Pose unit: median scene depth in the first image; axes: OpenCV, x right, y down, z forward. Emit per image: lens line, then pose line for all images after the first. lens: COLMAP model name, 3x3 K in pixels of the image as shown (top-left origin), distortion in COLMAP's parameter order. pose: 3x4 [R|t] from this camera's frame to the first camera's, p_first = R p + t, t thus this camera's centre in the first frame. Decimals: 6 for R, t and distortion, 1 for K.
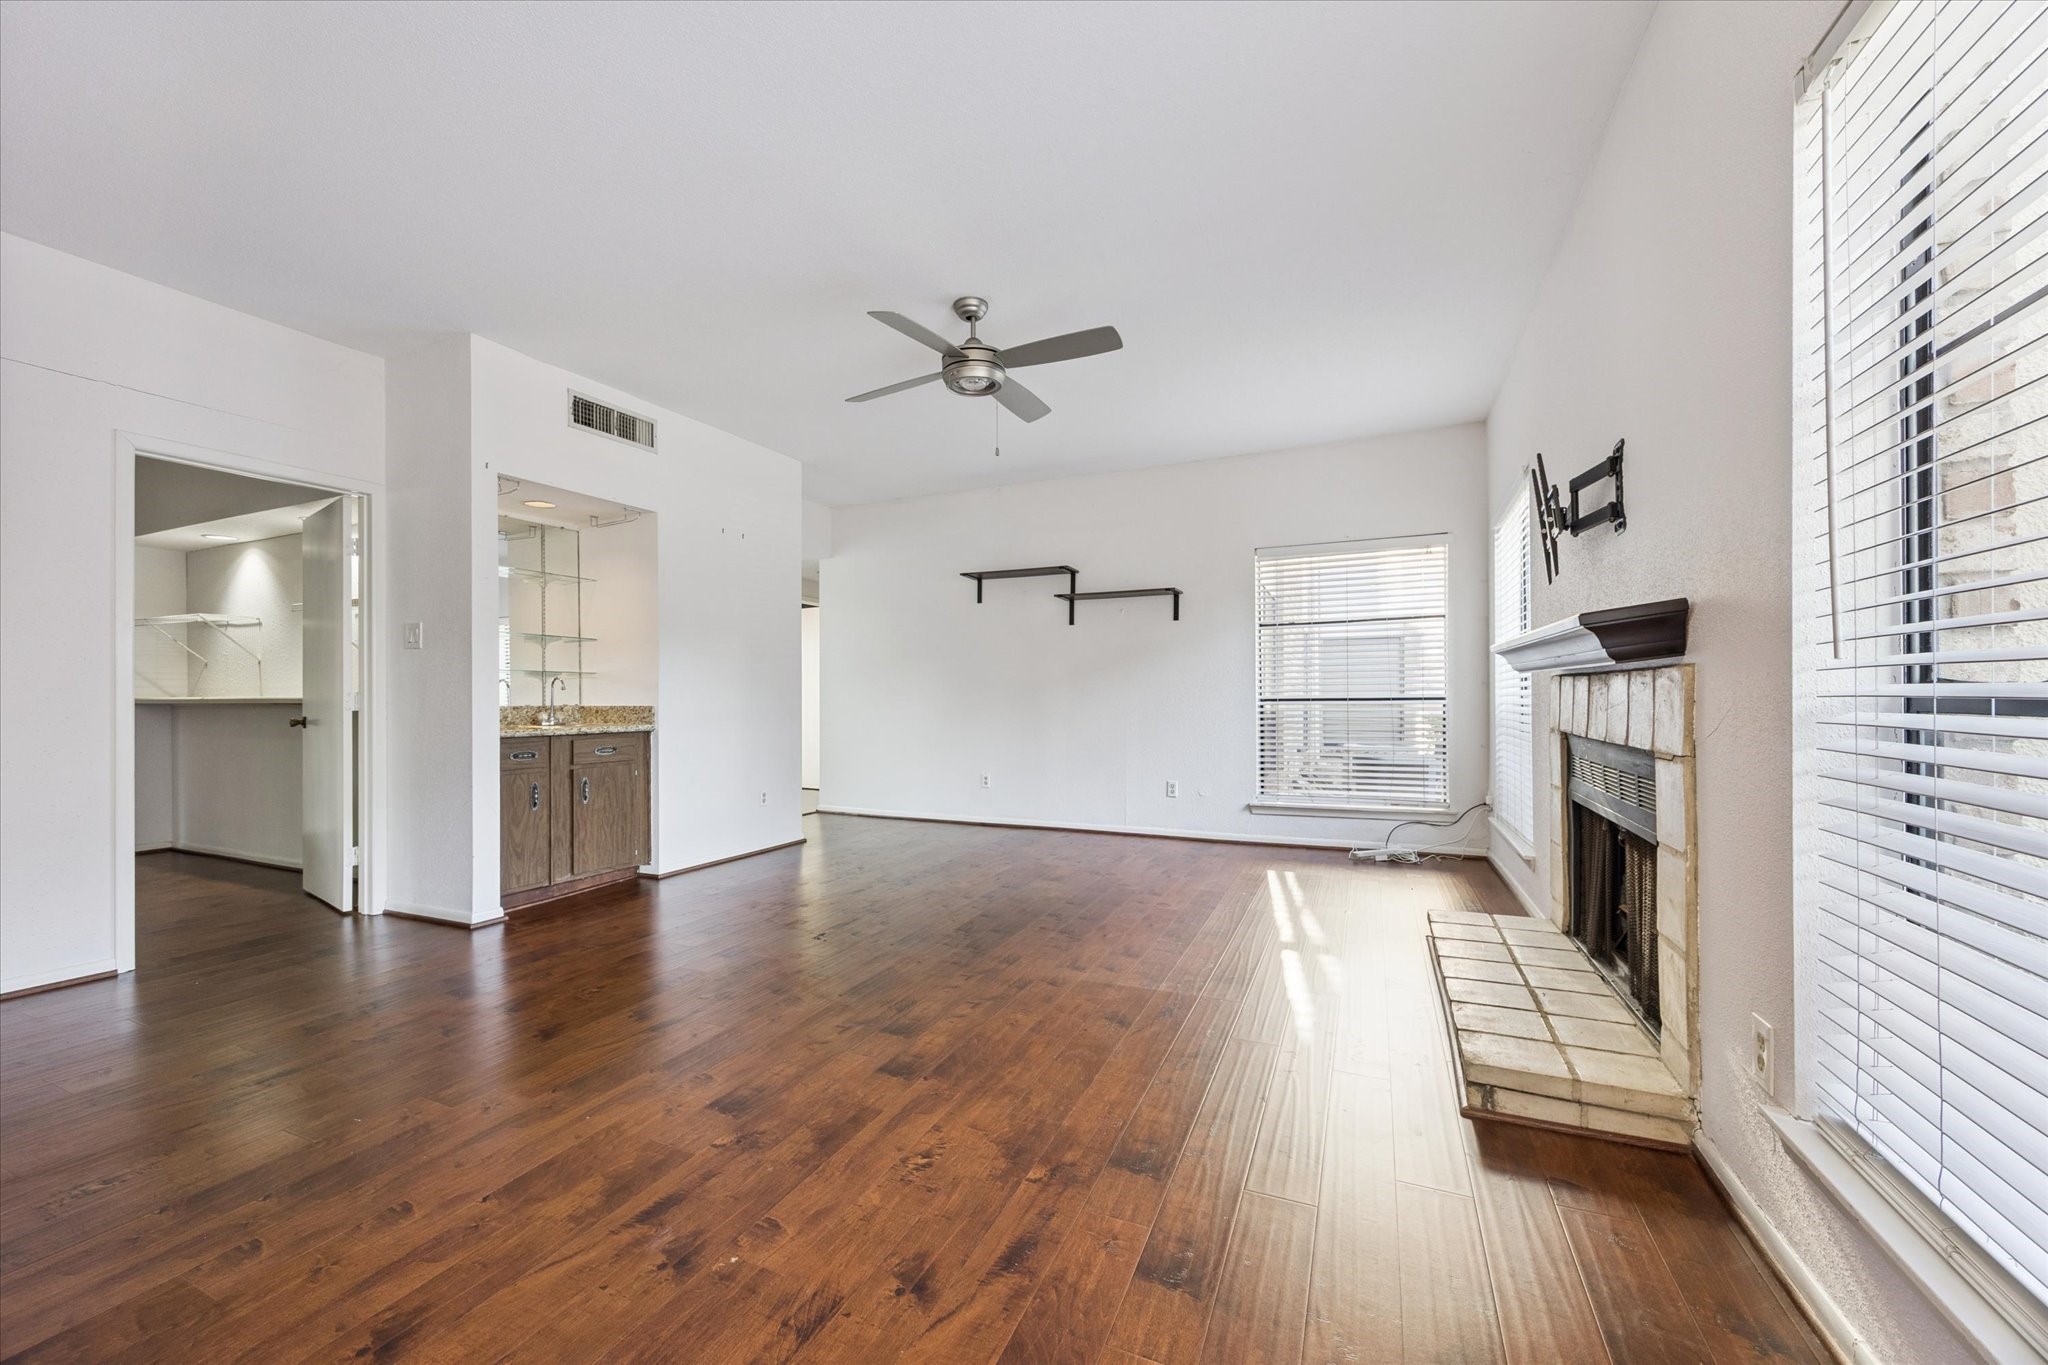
lens RADIAL K [[812.3, 0, 1036.2], [0, 812.3, 687.7], [0, 0, 1]] dist [-0.000308, -0.000089]
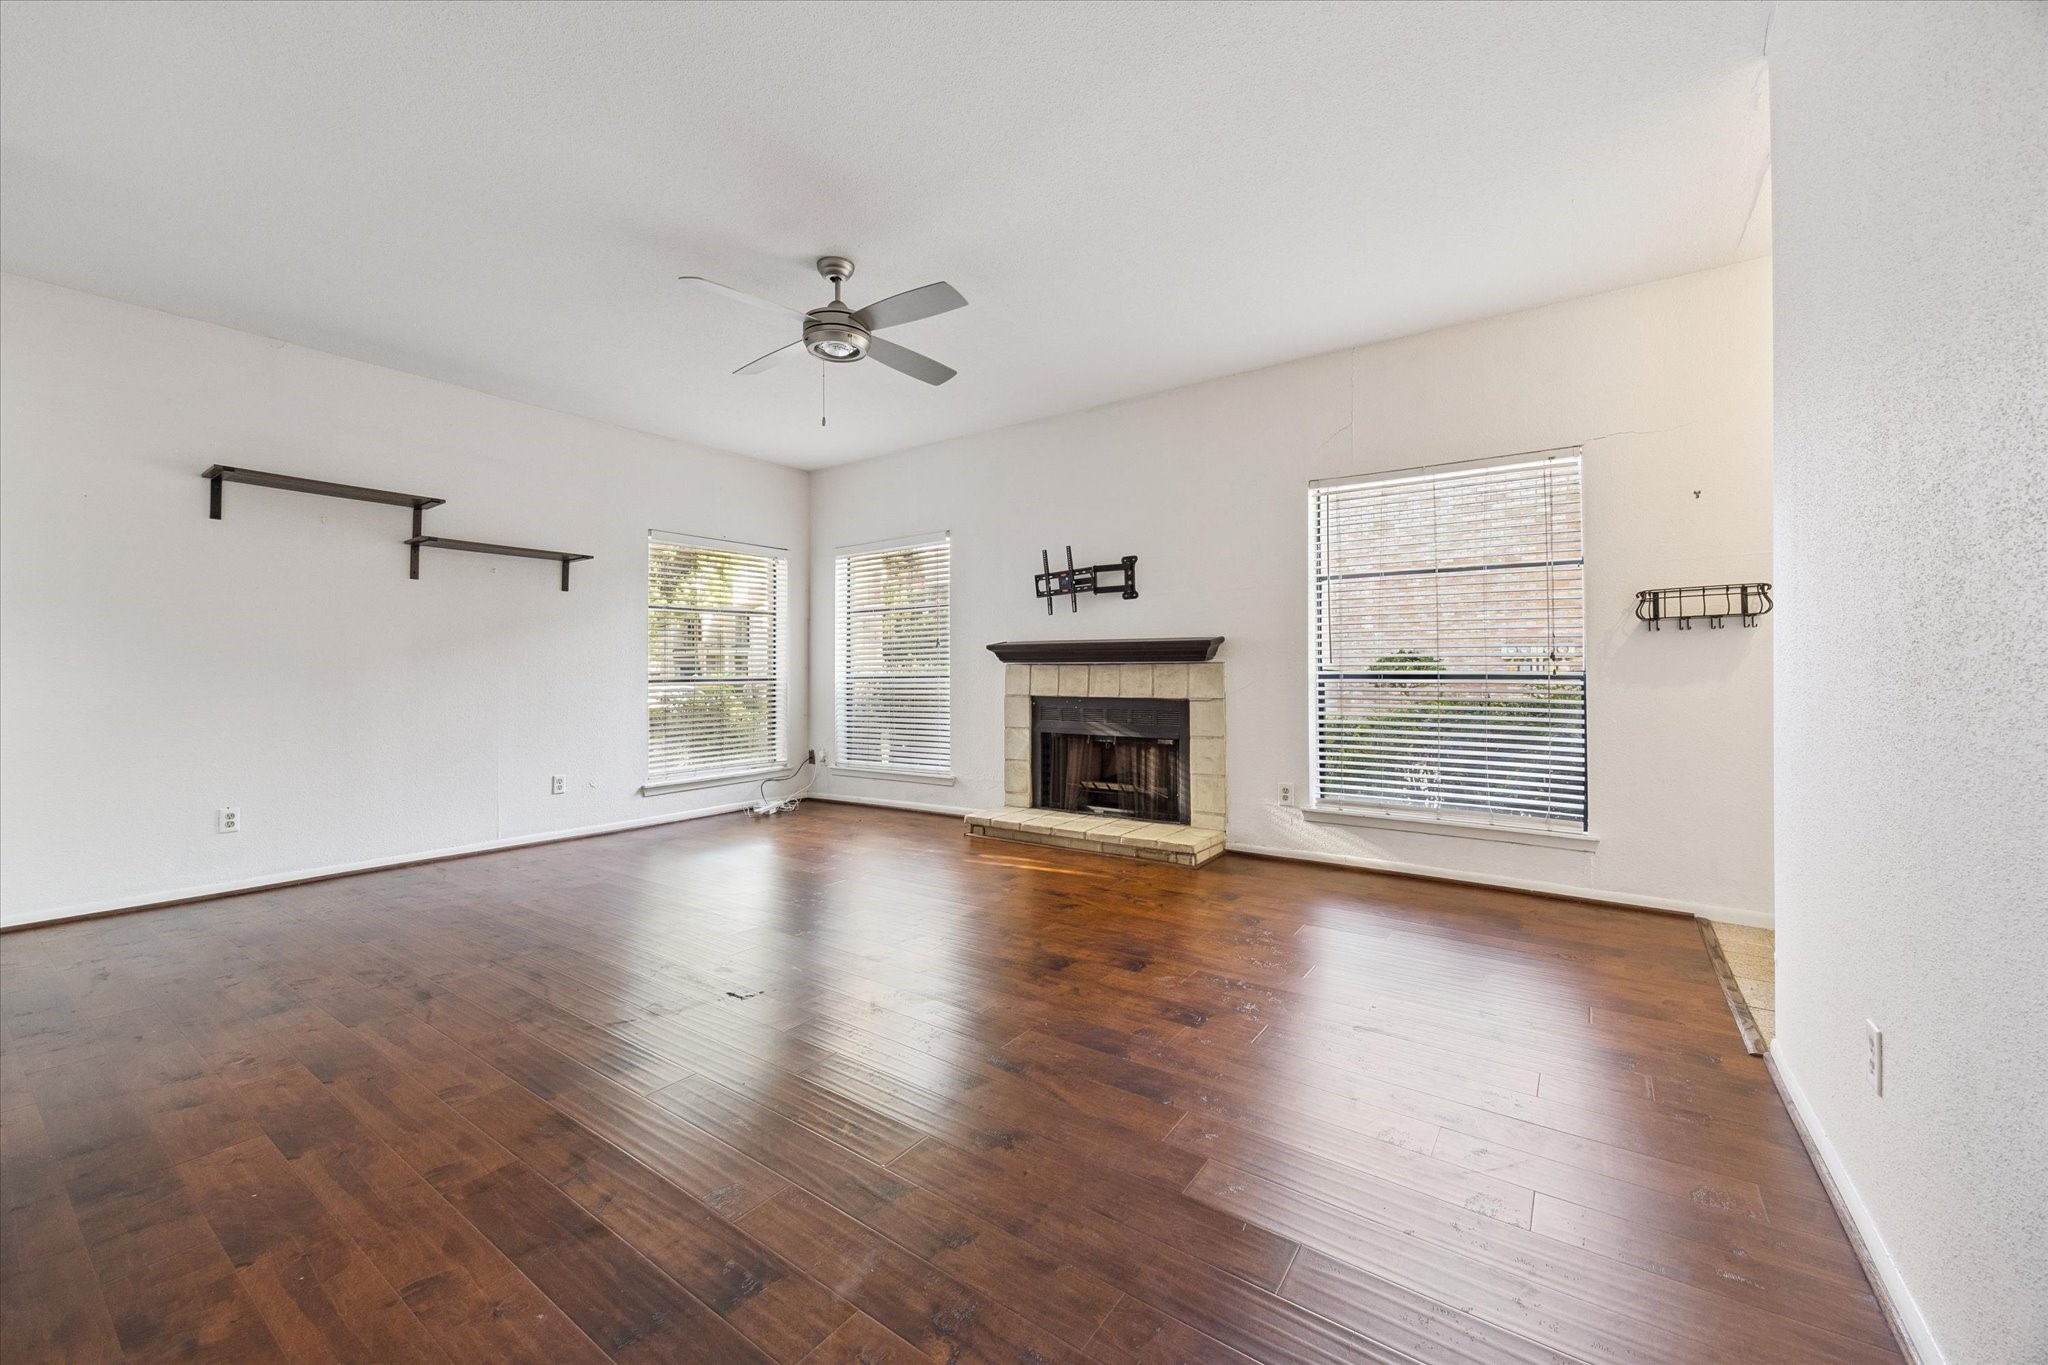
lens RADIAL K [[760.6, 0, 1024.8], [0, 760.6, 669.6], [0, 0, 1]] dist [-0.035565, -0.000047]
pose [[0.196980, 0.008516, 0.980370, -0.898139], [-0.008009, 0.999943, -0.007077, 0.006097], [-0.980375, -0.006457, 0.197037, 0.606481]]
